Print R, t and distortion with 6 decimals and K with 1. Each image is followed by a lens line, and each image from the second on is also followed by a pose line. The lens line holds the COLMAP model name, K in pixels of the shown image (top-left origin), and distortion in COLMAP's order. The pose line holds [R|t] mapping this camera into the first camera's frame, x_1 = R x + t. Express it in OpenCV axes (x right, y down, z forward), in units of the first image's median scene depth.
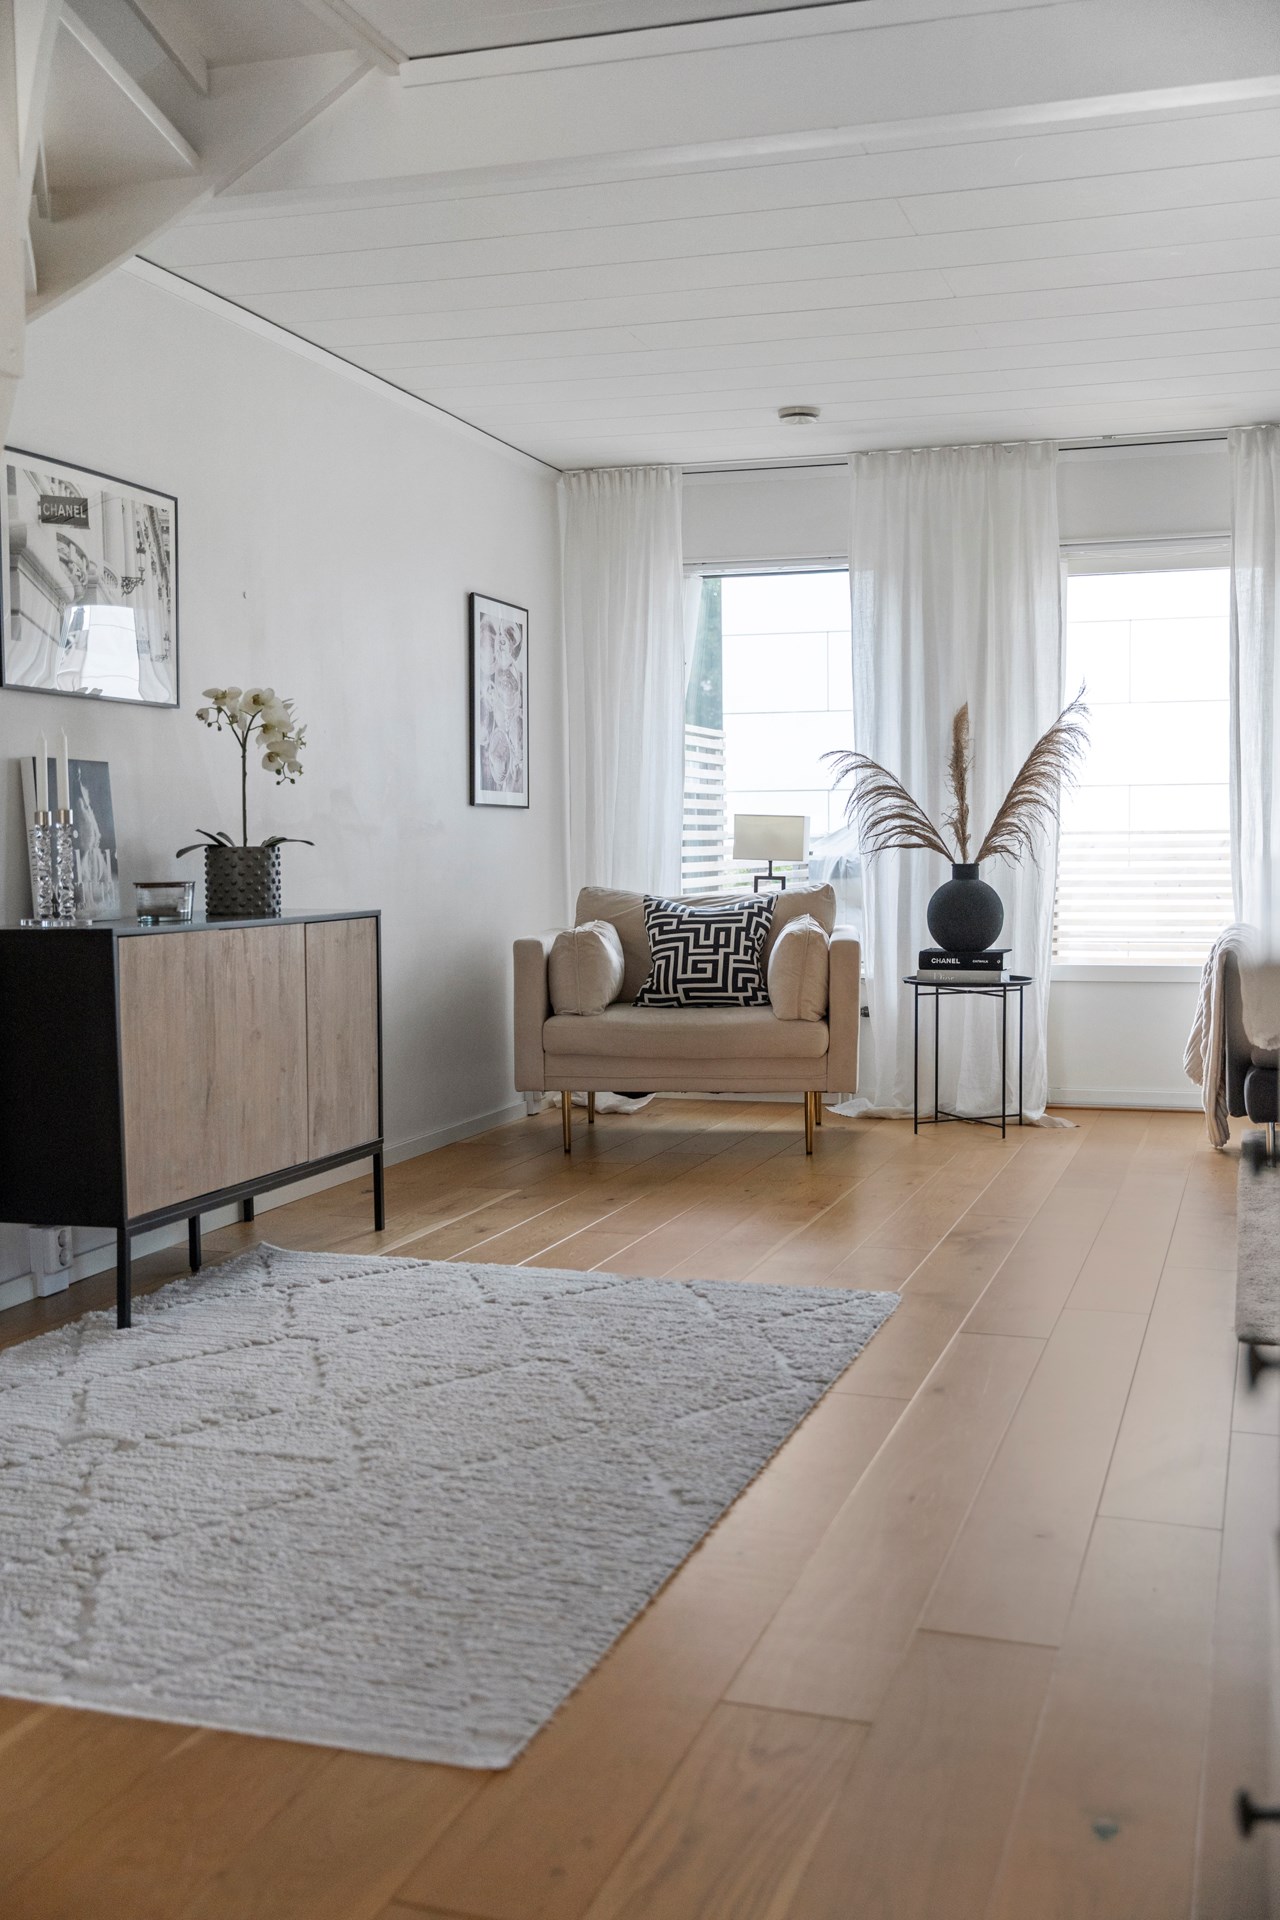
lens RADIAL K [[2011.1, 0, 639.0], [0, 2011.1, 960.8], [0, 0, 1]] dist [-0.013276, 0.000000]
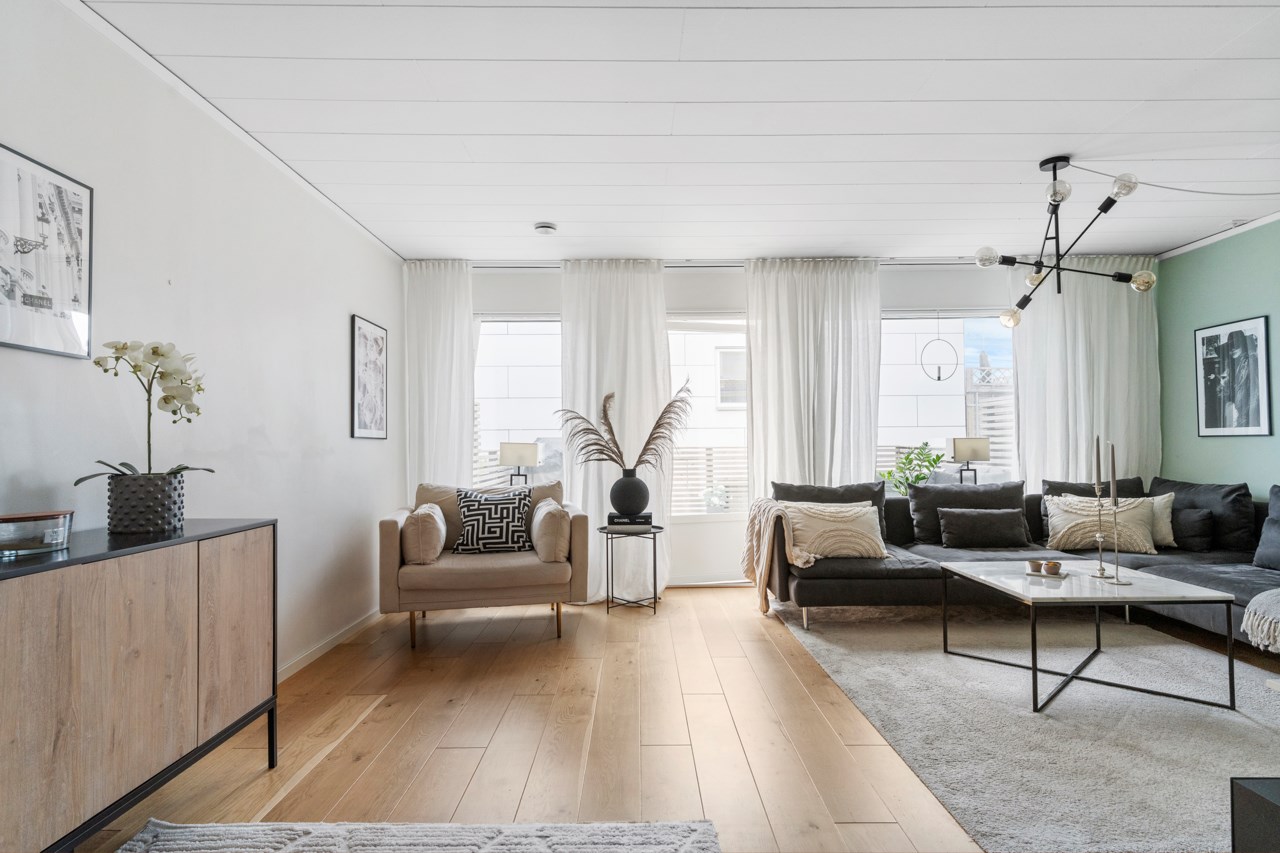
lens RADIAL K [[690.5, 0, 649.0], [0, 690.5, 441.5], [0, 0, 1]] dist [0.003002, -0.000571]
pose [[0.947923, 0.002397, 0.318491, -0.032418], [0.019230, 0.997717, -0.064742, -0.032646], [-0.317919, 0.067495, 0.945712, 0.380821]]
